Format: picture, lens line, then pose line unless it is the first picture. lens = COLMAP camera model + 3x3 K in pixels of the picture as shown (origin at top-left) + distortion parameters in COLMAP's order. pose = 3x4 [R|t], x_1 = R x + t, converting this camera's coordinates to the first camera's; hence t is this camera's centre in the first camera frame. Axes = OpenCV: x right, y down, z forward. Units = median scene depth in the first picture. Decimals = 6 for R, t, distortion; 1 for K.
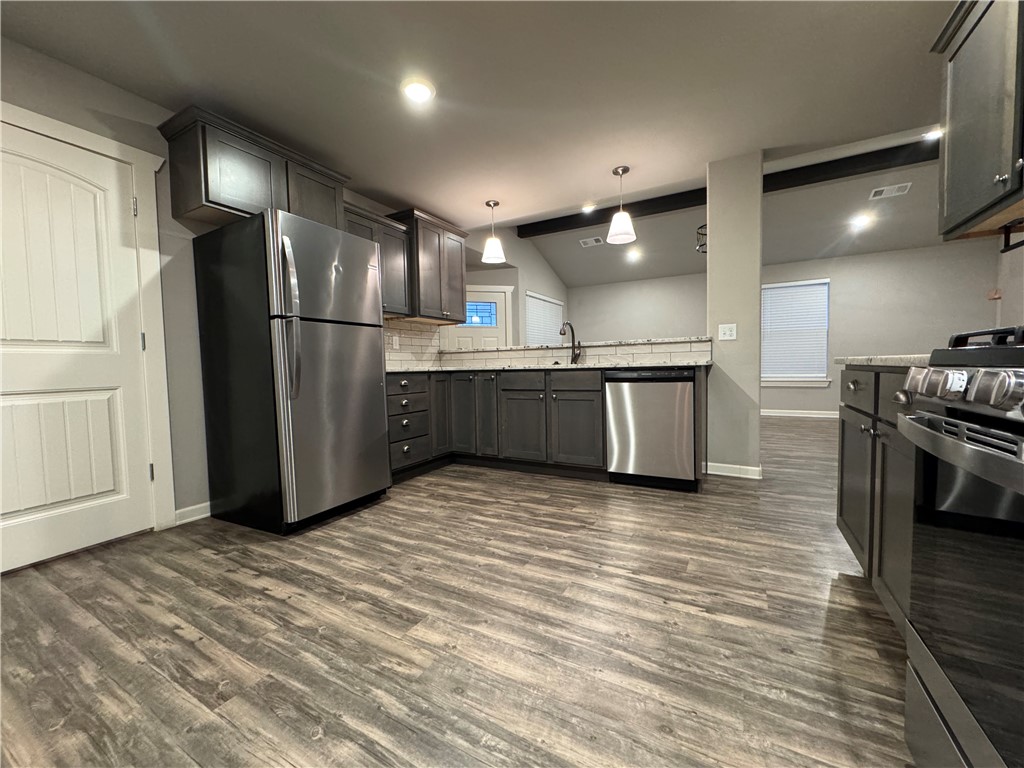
lens RADIAL K [[406.1, 0, 512.1], [0, 406.1, 384.6], [0, 0, 1]] dist [-0.002089, 0.000502]
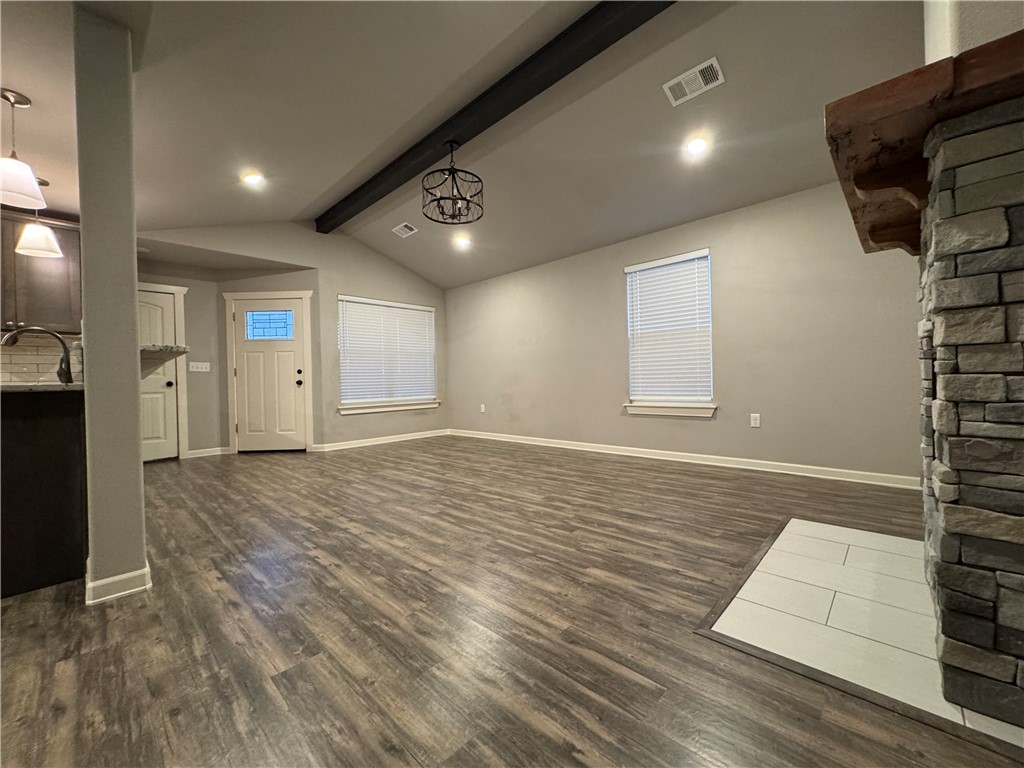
lens RADIAL K [[406.1, 0, 510.4], [0, 406.1, 381.8], [0, 0, 1]] dist [-0.002089, 0.000502]
pose [[0.967926, -0.003196, -0.251216, 2.108226], [-0.006936, 0.999198, -0.039439, -0.074139], [0.251141, 0.039916, 0.967127, 1.002342]]
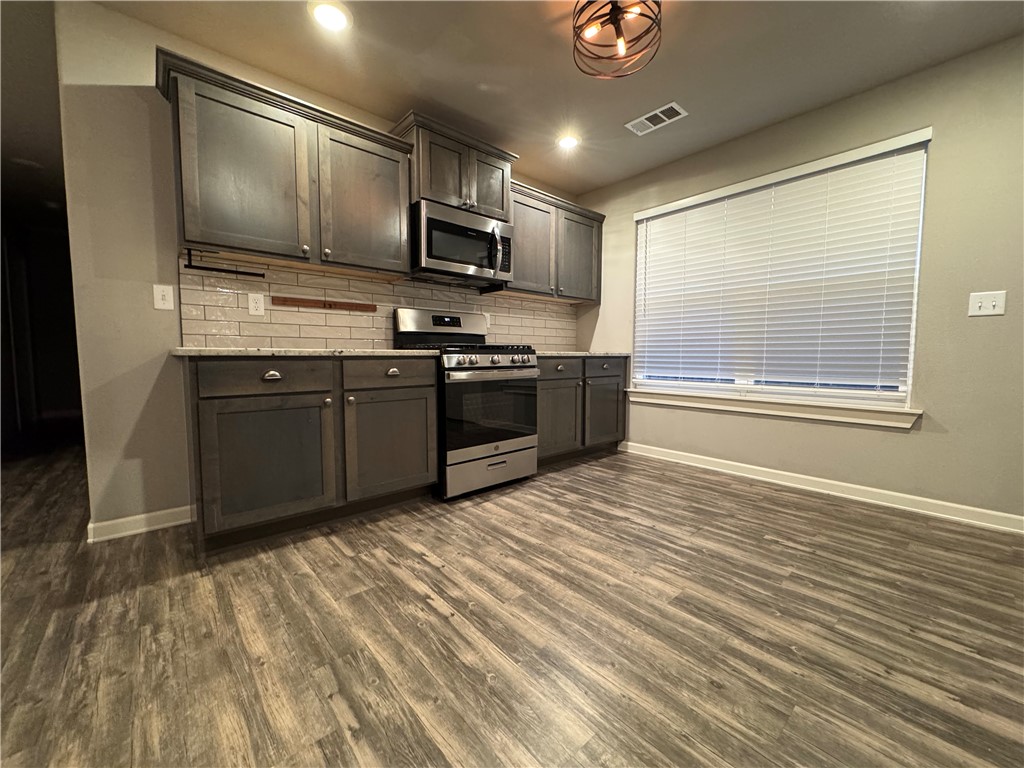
lens RADIAL K [[406.1, 0, 512.5], [0, 406.1, 383.5], [0, 0, 1]] dist [-0.002089, 0.000502]
pose [[-0.944347, -0.008190, 0.328849, -0.134854], [0.030417, 0.993233, 0.112086, -0.066782], [-0.327542, 0.115850, -0.937707, 1.570395]]
